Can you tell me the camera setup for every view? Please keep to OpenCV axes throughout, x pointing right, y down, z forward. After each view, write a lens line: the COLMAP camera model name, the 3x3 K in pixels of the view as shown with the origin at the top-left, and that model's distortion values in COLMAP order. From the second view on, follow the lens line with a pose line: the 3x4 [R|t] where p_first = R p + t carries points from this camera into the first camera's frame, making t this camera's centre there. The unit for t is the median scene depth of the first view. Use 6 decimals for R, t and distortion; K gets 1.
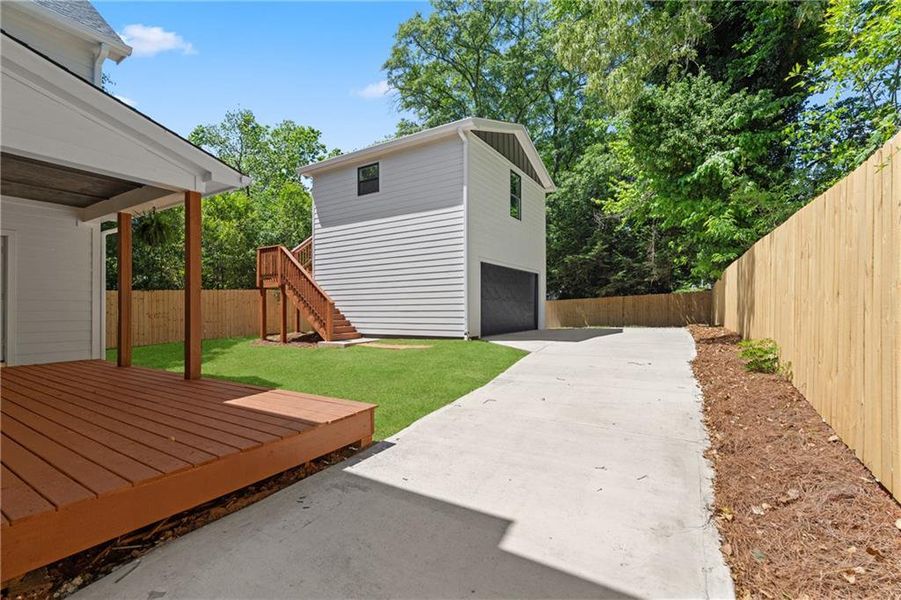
lens RADIAL K [[402.7, 0, 452.9], [0, 402.7, 298.0], [0, 0, 1]] dist [-0.004859, 0.001746]
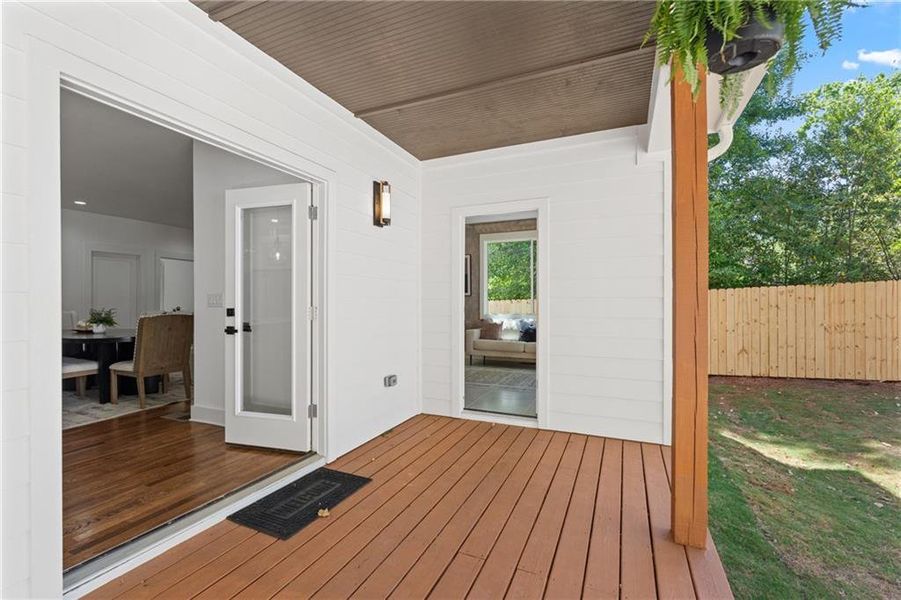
lens RADIAL K [[402.7, 0, 449.5], [0, 402.7, 301.5], [0, 0, 1]] dist [-0.004859, 0.001746]
pose [[0.145458, 0.008435, -0.989328, -0.260873], [0.021032, 0.999711, 0.011616, -0.011119], [0.989141, -0.022497, 0.145239, 0.378204]]
